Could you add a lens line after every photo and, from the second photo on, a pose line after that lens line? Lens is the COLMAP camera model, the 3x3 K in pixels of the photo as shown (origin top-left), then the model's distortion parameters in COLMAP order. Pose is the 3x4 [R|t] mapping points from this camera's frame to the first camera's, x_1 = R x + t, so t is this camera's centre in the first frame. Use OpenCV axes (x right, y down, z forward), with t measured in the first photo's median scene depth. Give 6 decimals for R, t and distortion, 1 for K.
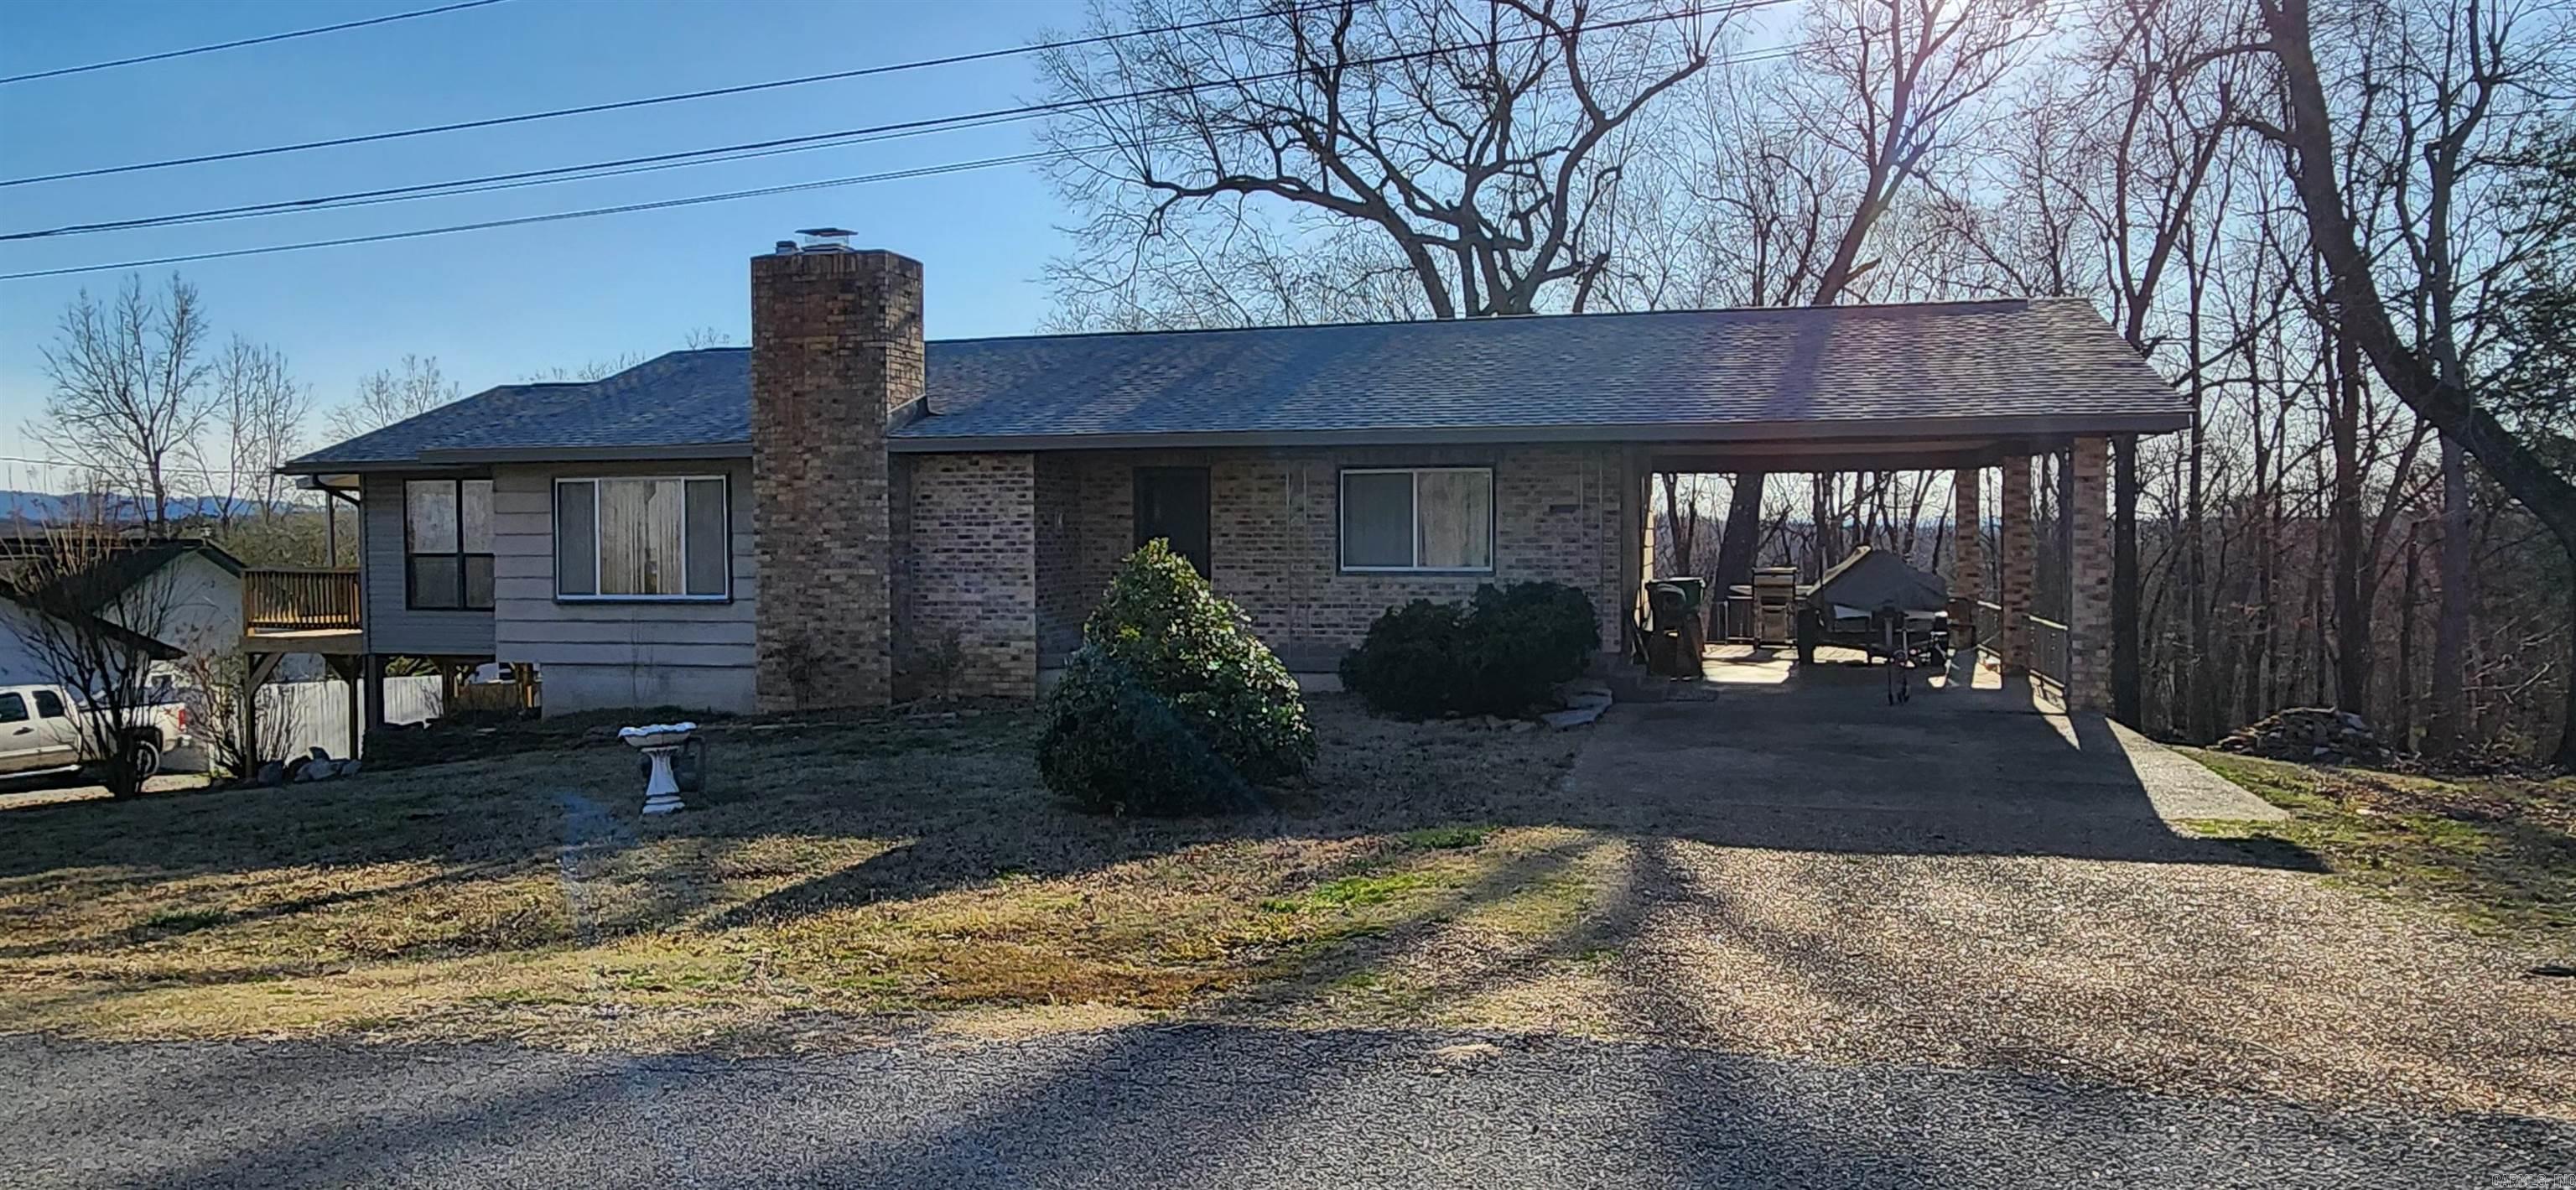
lens RADIAL K [[1658.0, 0, 1288.0], [0, 1658.0, 595.0], [0, 0, 1]] dist [-0.003754, 0.000441]
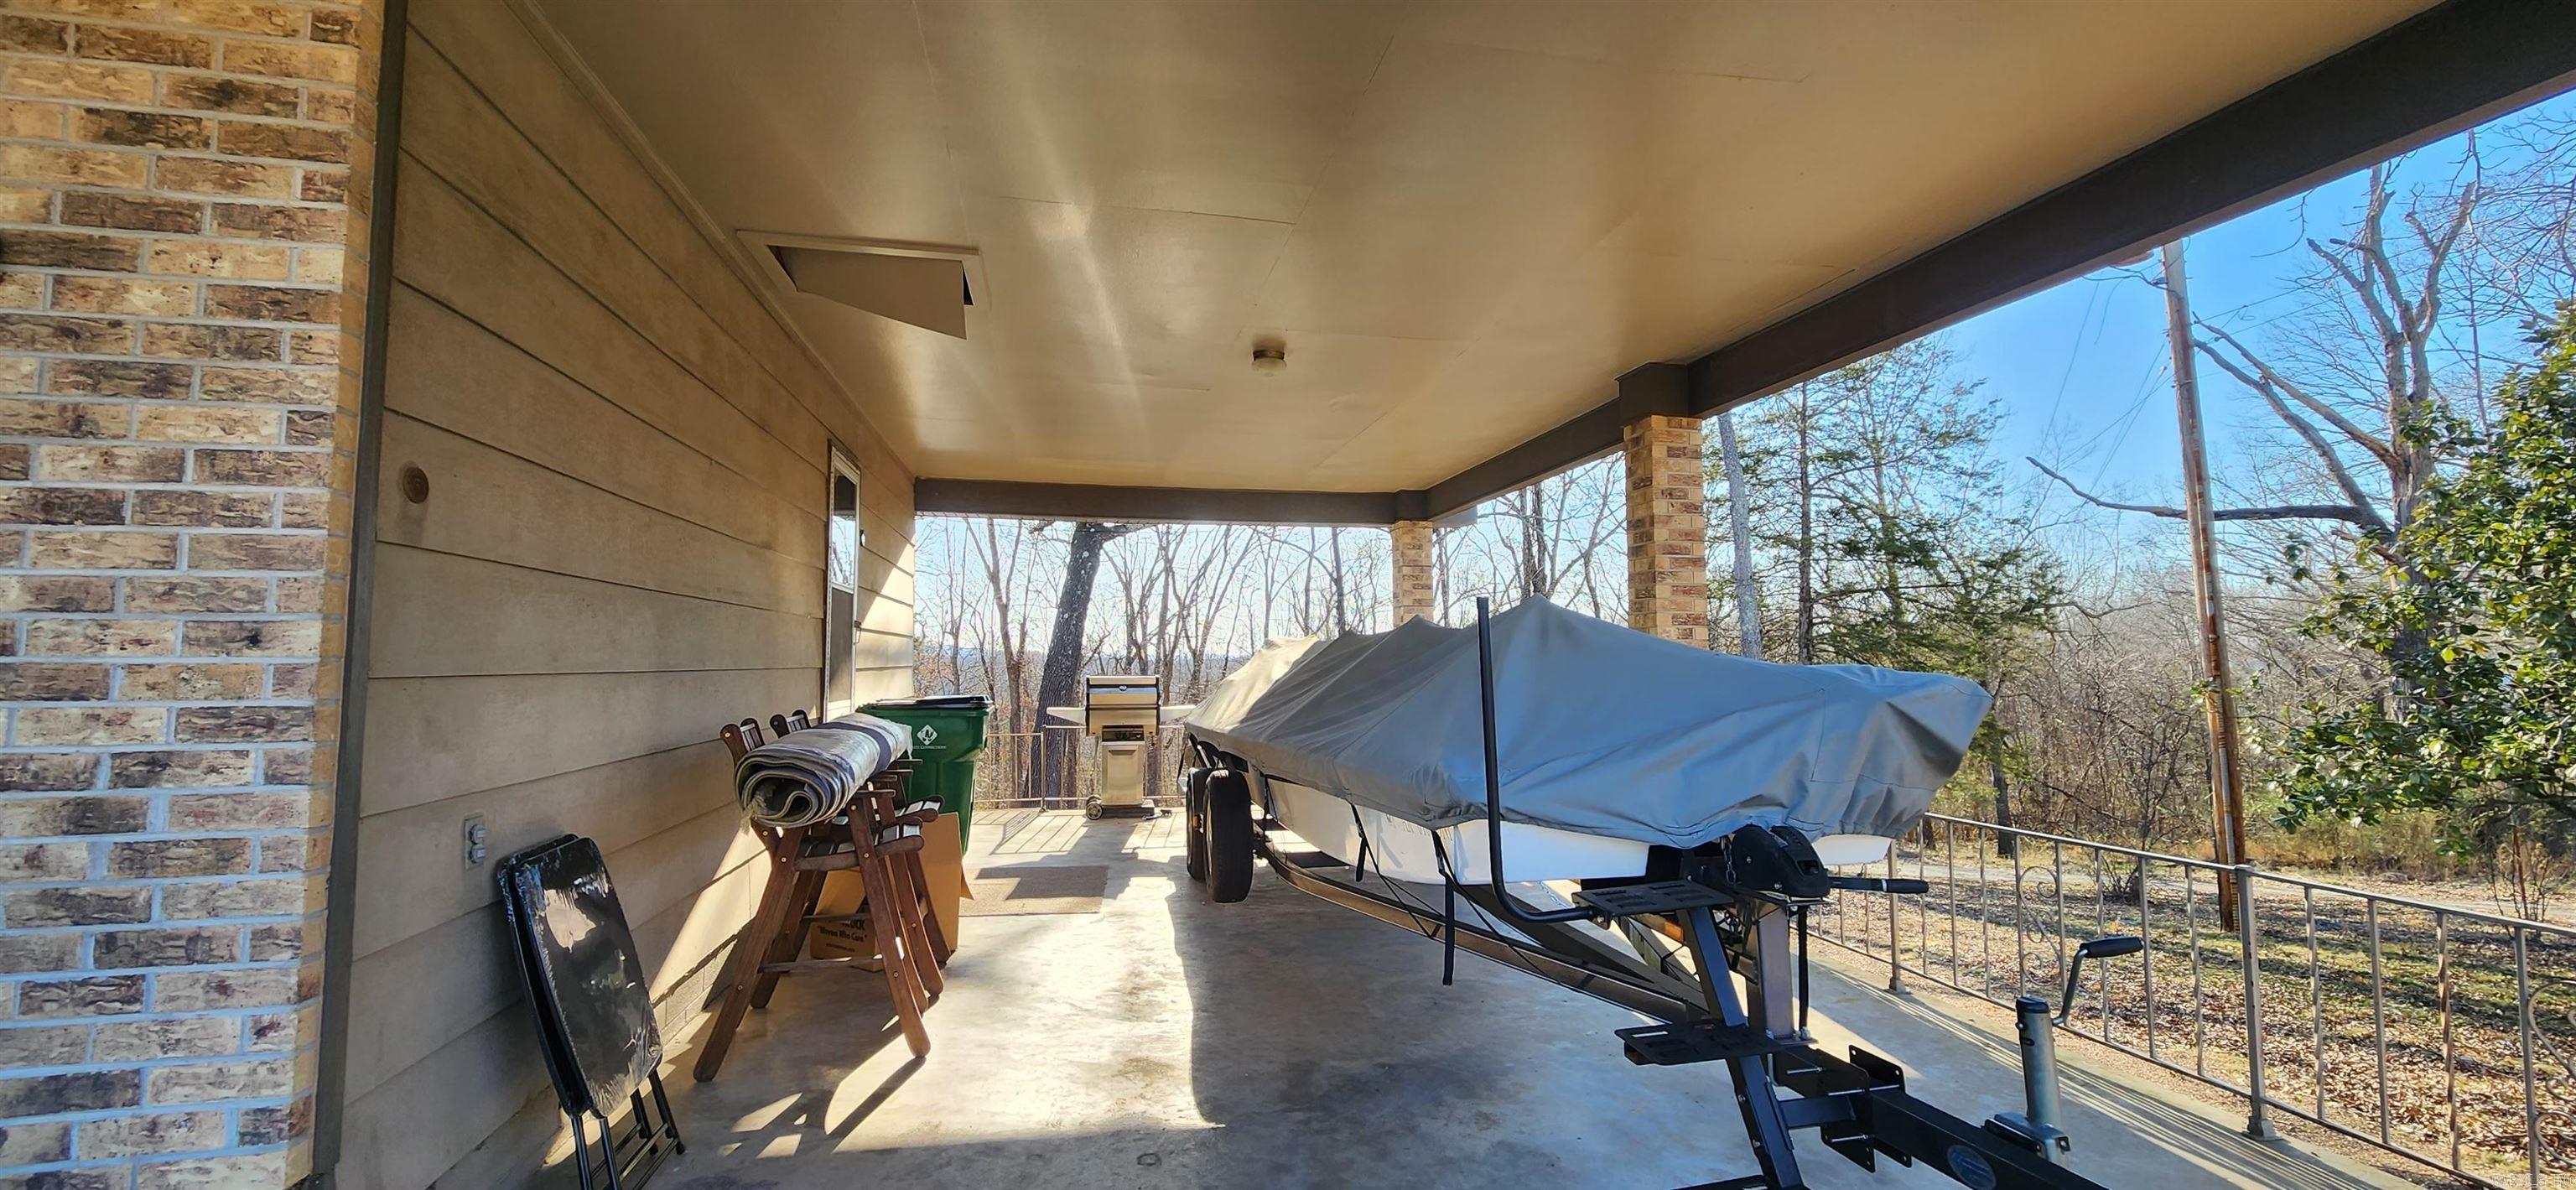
lens RADIAL K [[1041.7, 0, 1288.0], [0, 1041.7, 595.0], [0, 0, 1]] dist [0.001583, 0.000259]
pose [[0.888976, 0.033099, 0.456756, 0.229077], [0.015156, 0.994712, -0.101580, -0.009003], [-0.457703, 0.097225, 0.883773, 0.837843]]
